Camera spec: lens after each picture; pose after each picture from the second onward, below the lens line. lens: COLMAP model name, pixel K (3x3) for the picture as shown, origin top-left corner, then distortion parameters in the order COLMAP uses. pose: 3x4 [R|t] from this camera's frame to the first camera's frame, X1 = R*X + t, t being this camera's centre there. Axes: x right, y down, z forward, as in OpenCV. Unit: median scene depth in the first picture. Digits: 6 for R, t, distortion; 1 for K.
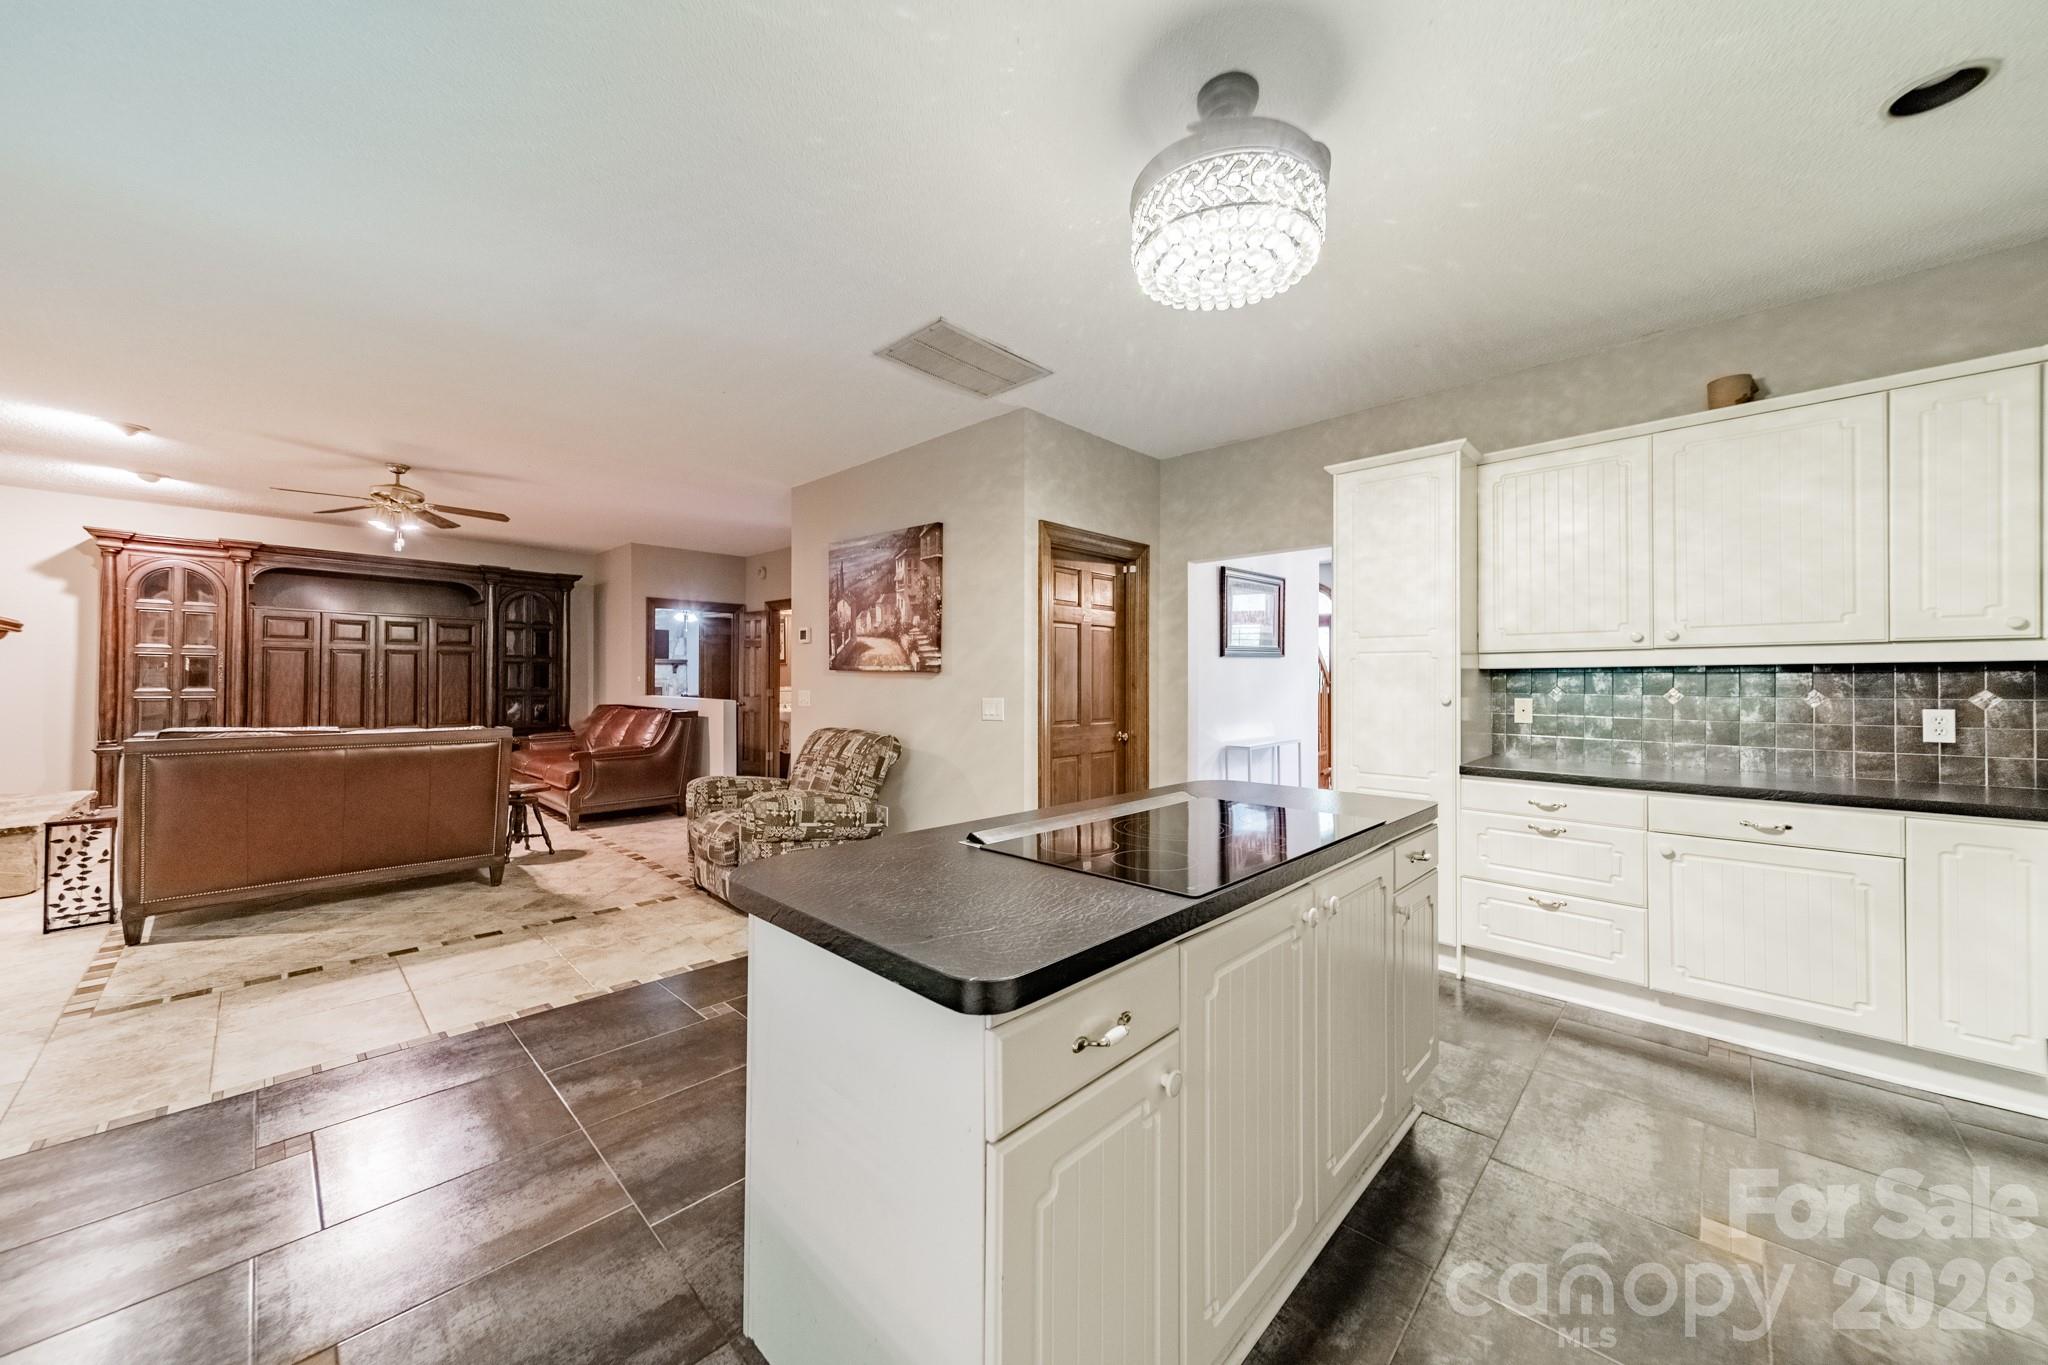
lens RADIAL K [[724.9, 0, 1031.4], [0, 724.9, 677.9], [0, 0, 1]] dist [0.008485, -0.000014]
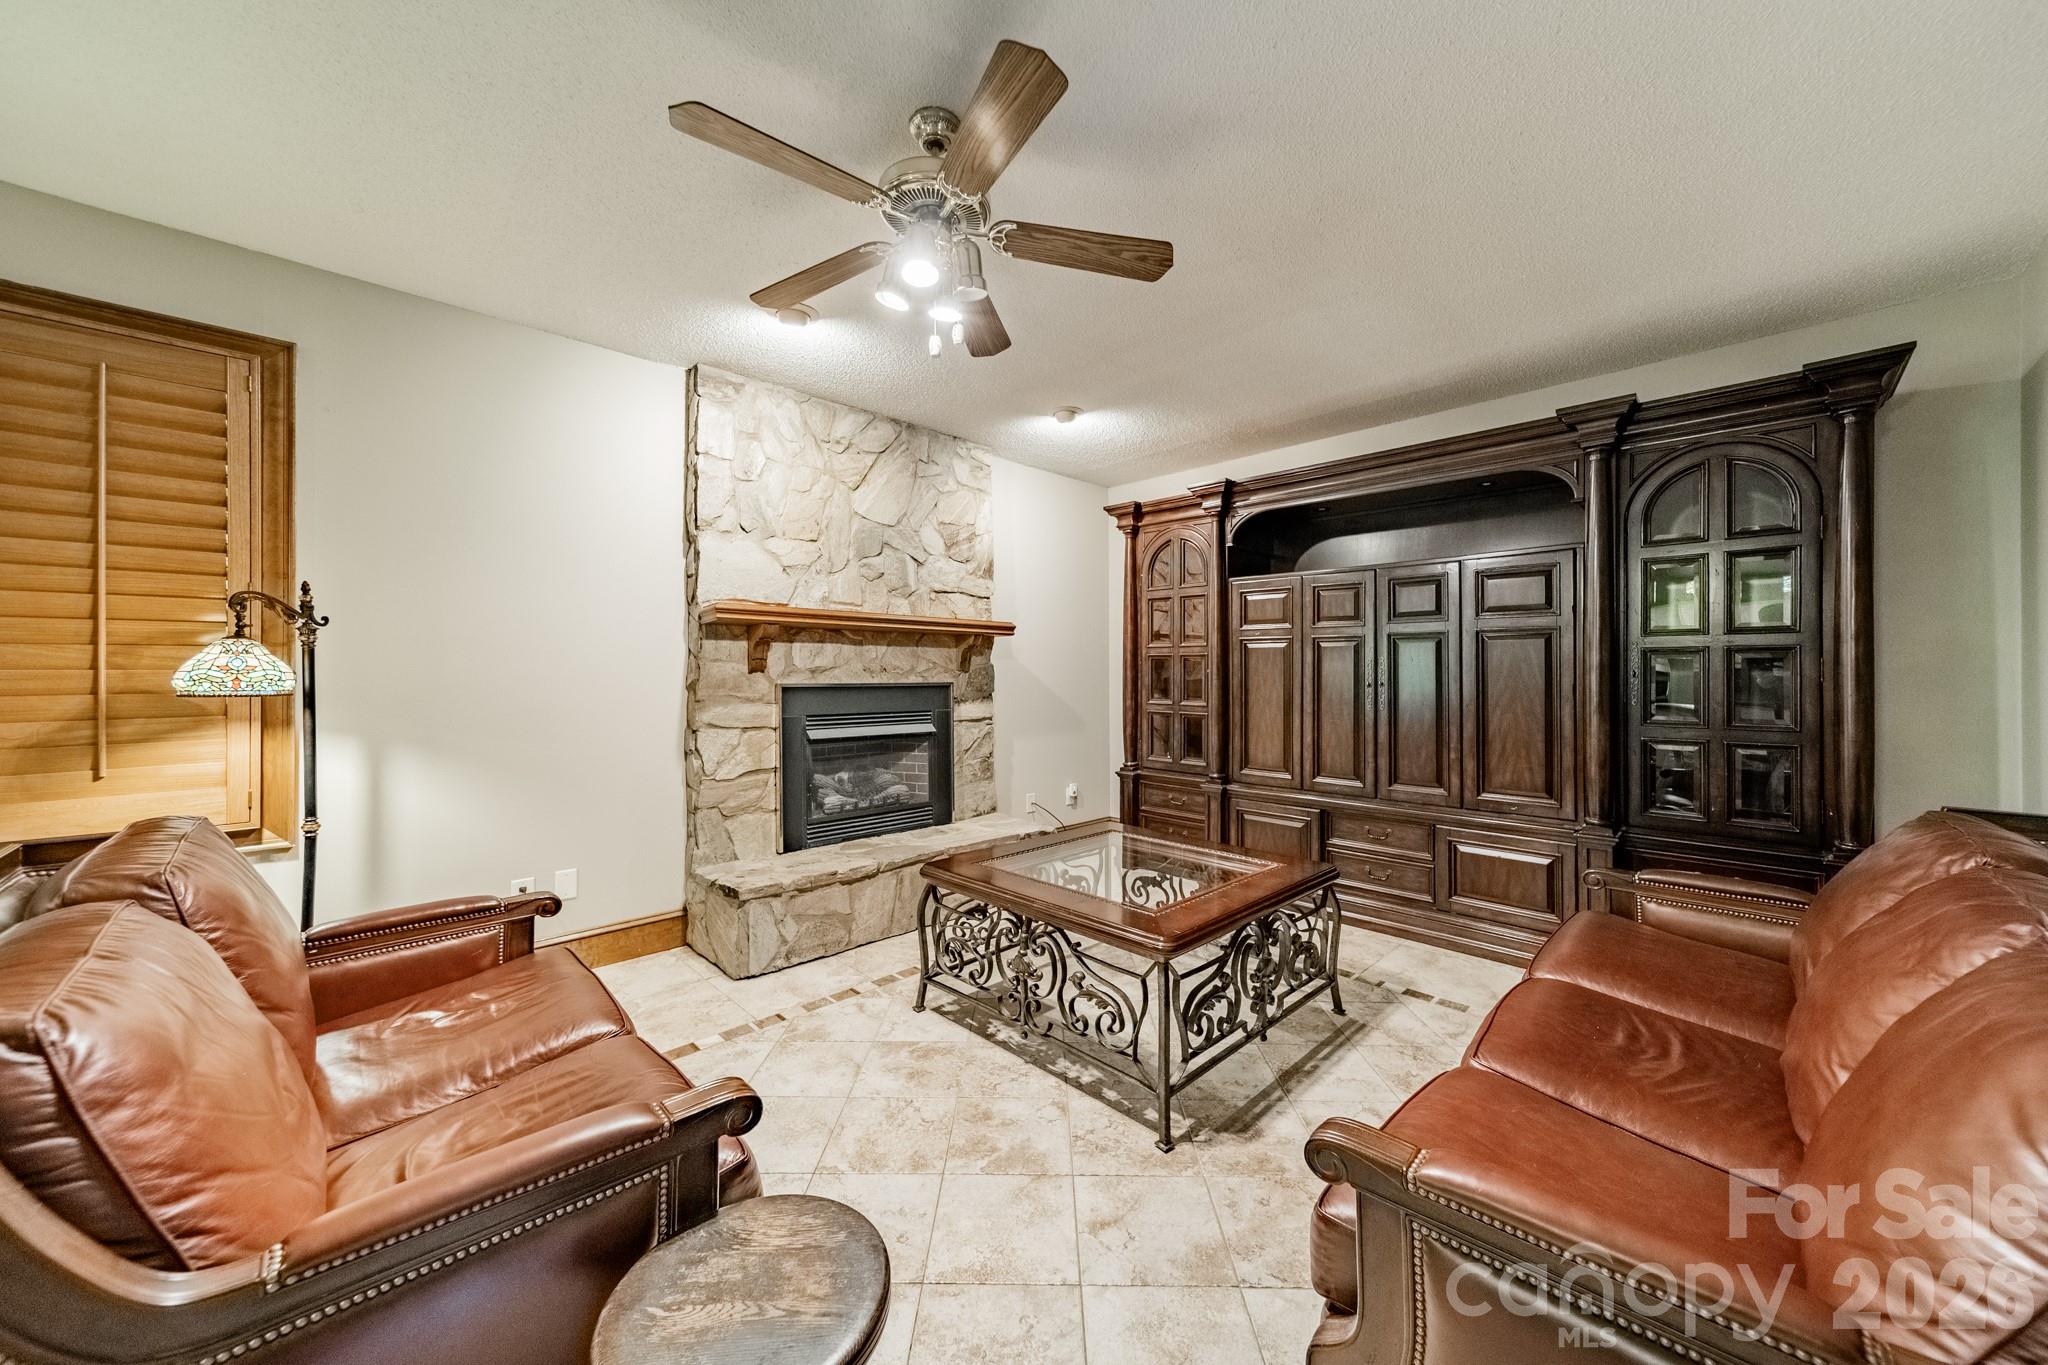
lens RADIAL K [[728.6, 0, 1031.3], [0, 728.6, 669.5], [0, 0, 1]] dist [0.010701, -0.000019]
pose [[-0.034810, -0.005812, -0.999377, -0.593946], [-0.003878, 0.999976, -0.005681, -0.016658], [0.999386, 0.003678, -0.034831, 1.260378]]
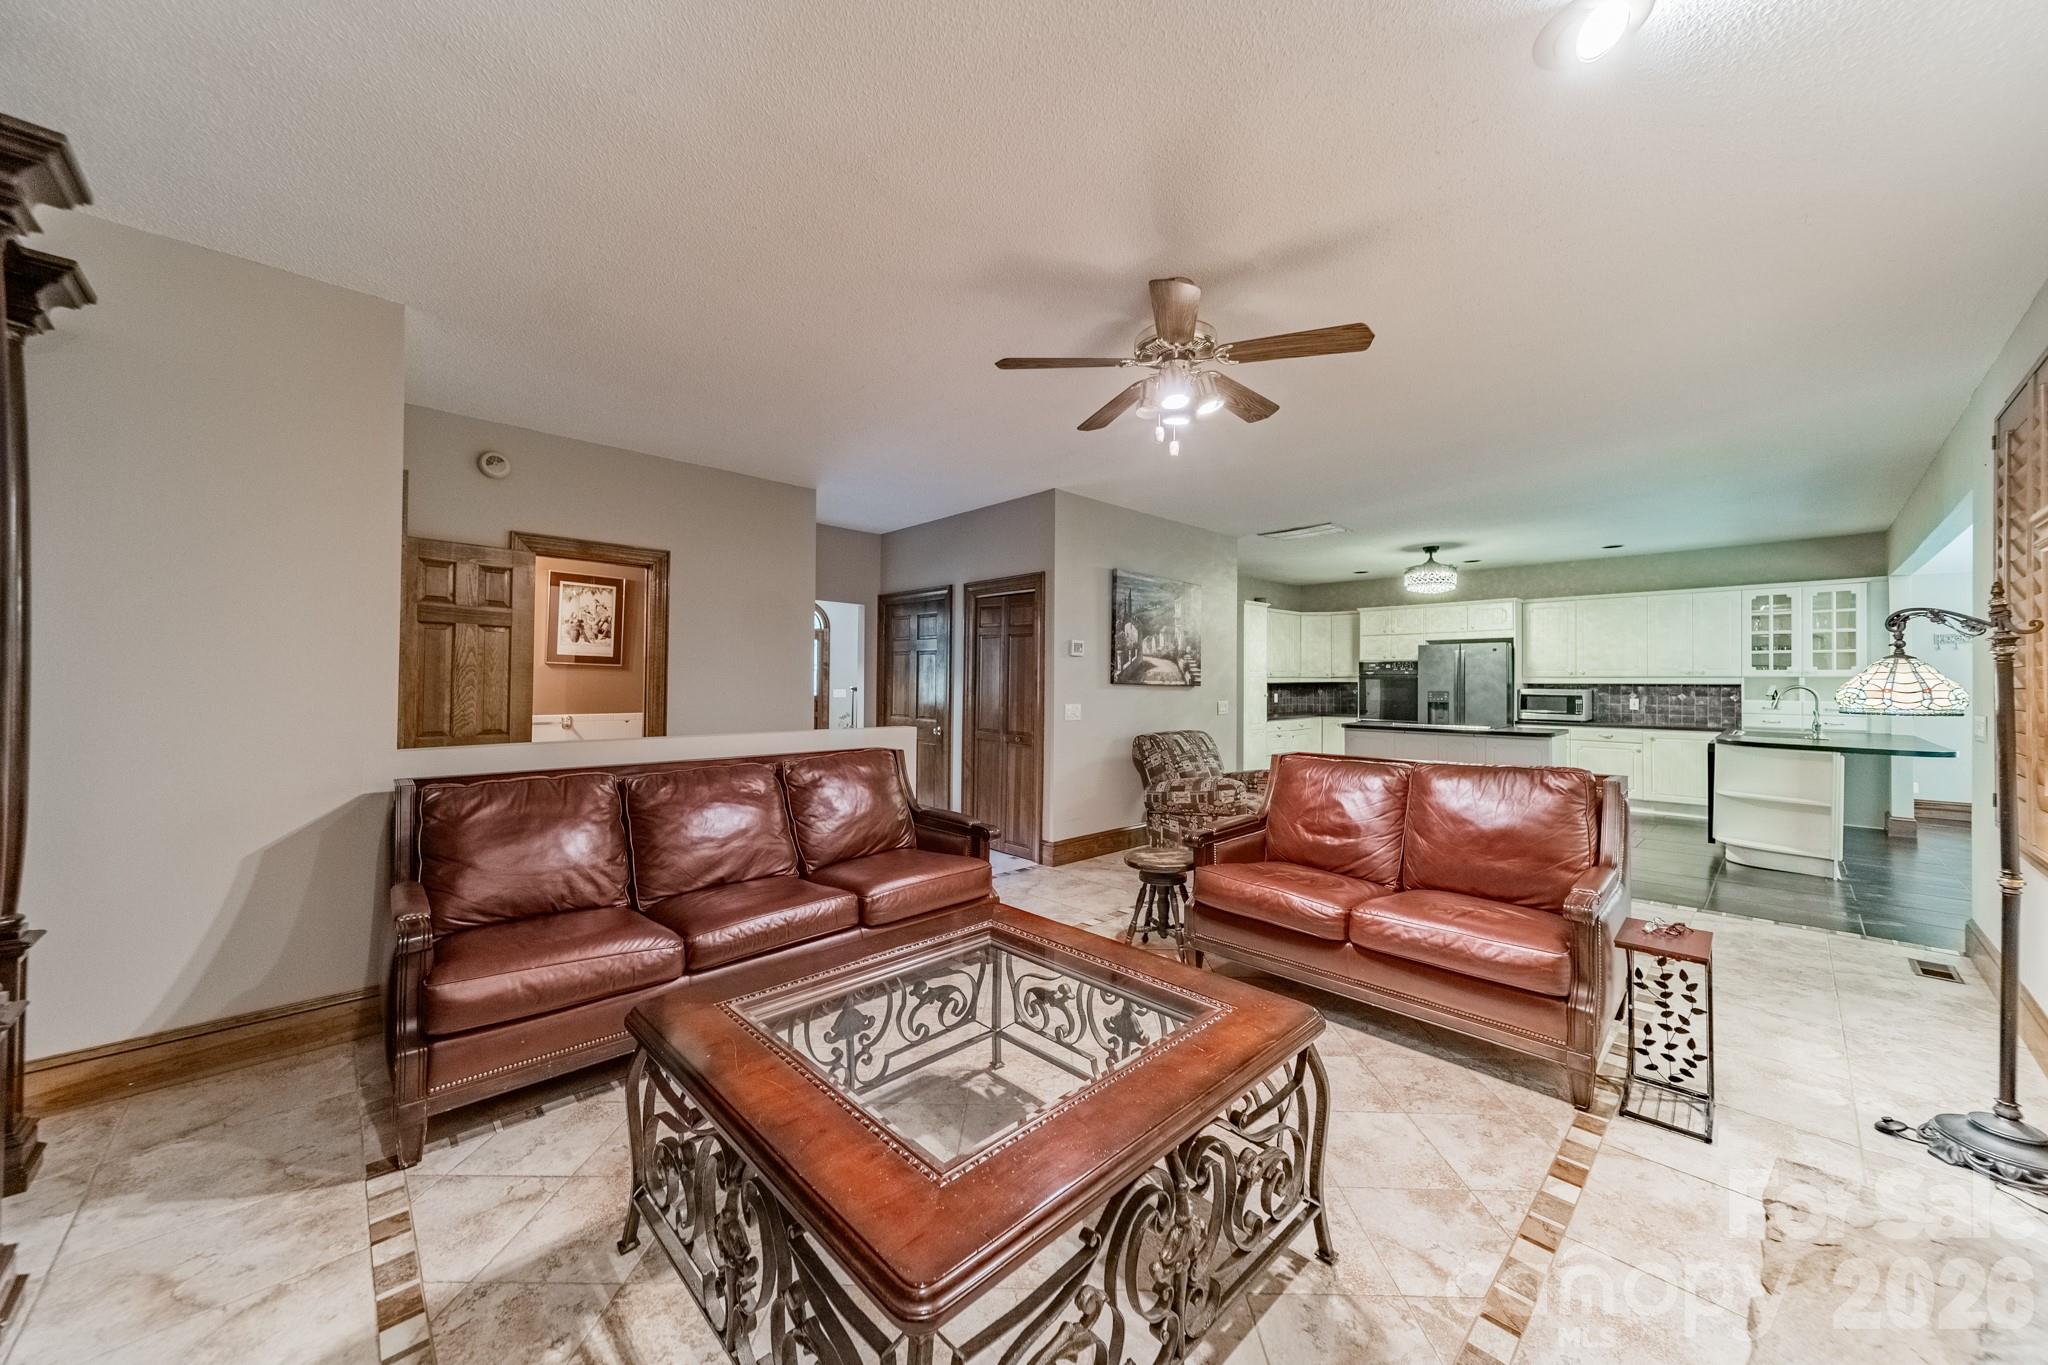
lens RADIAL K [[724.9, 0, 1031.4], [0, 724.9, 677.9], [0, 0, 1]] dist [0.008485, -0.000014]
pose [[0.039286, 0.000374, 0.999228, -1.627480], [-0.003056, 0.999995, -0.000254, -0.022631], [-0.999223, -0.003044, 0.039287, 1.280630]]
